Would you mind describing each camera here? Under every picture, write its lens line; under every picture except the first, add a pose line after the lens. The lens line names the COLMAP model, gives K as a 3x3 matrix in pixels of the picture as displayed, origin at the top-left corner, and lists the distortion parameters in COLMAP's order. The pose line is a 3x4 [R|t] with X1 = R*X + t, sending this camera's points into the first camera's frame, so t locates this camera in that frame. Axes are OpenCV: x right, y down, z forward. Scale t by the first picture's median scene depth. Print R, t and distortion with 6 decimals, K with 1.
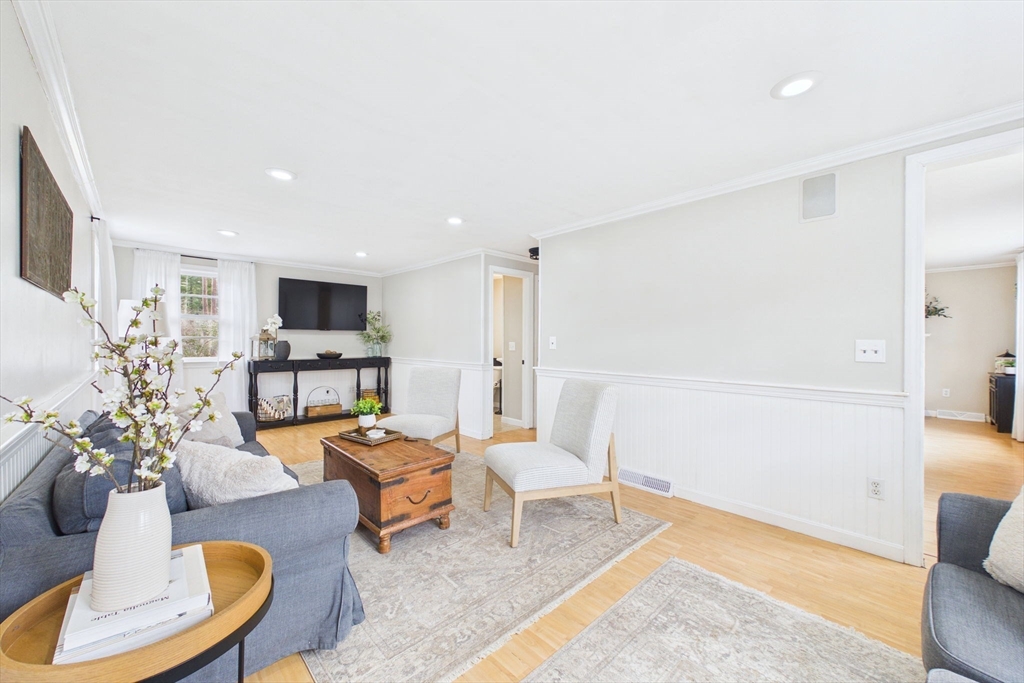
lens RADIAL K [[392.7, 0, 512.4], [0, 392.7, 340.7], [0, 0, 1]] dist [0.000163, -0.000046]
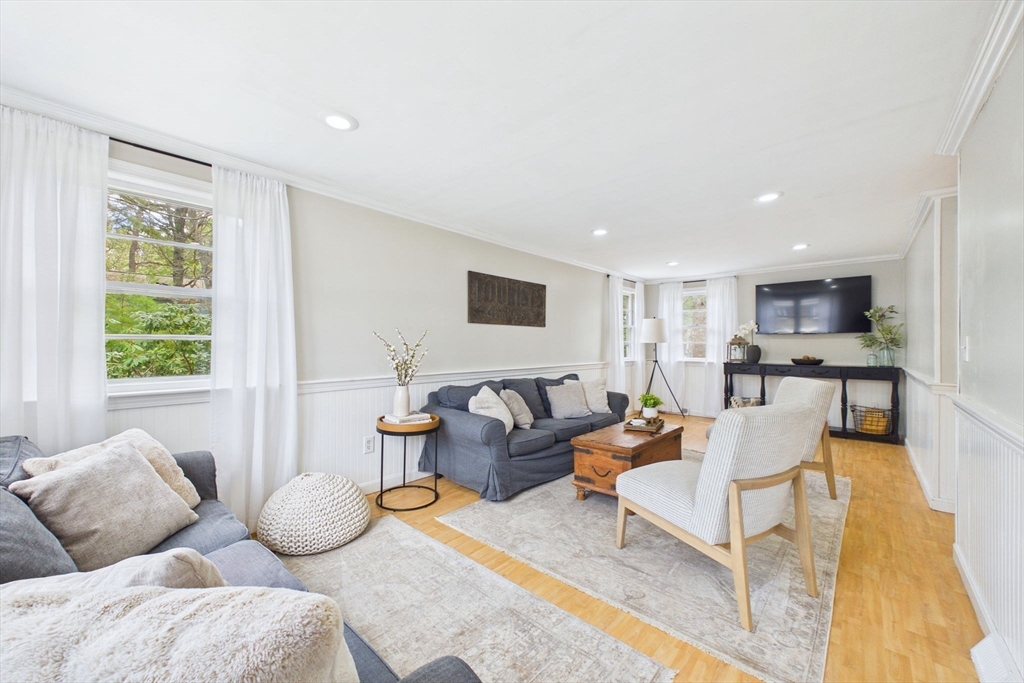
lens RADIAL K [[392.7, 0, 512.7], [0, 392.7, 338.9], [0, 0, 1]] dist [0.000163, -0.000046]
pose [[0.078715, -0.012860, -0.996814, 0.415392], [-0.002012, 0.999913, -0.013059, -0.000926], [0.996895, 0.003033, 0.078682, 0.265622]]
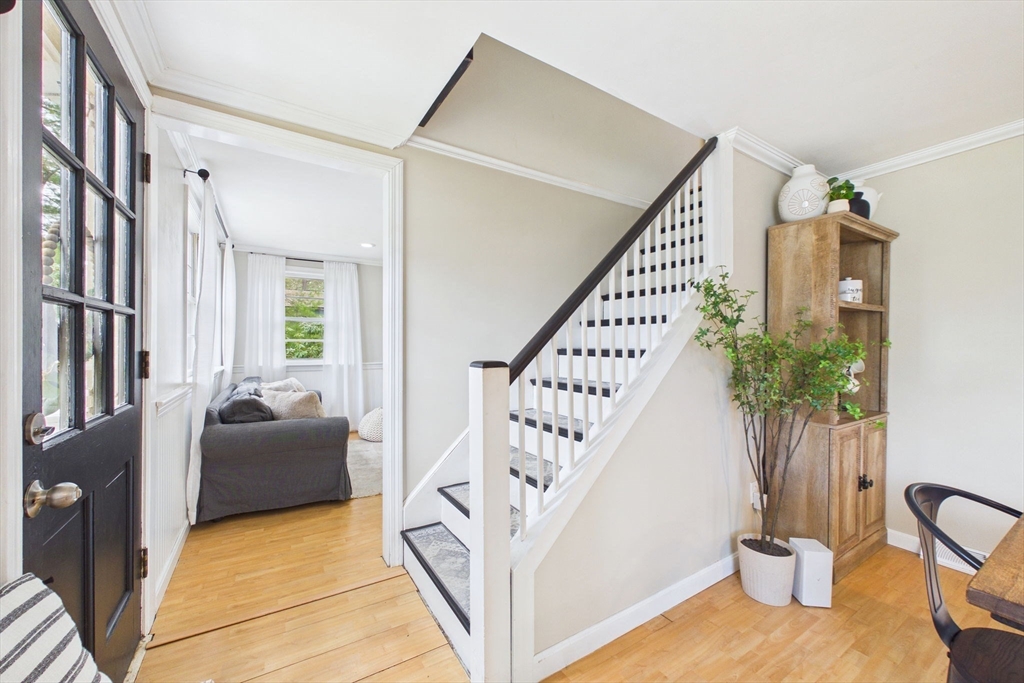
lens RADIAL K [[392.7, 0, 510.6], [0, 392.7, 344.3], [0, 0, 1]] dist [0.000163, -0.000046]
pose [[-0.206195, -0.001267, -0.978510, 0.604036], [-0.003872, 0.999992, -0.000479, -0.000397], [0.978503, 0.003690, -0.206198, 0.436823]]
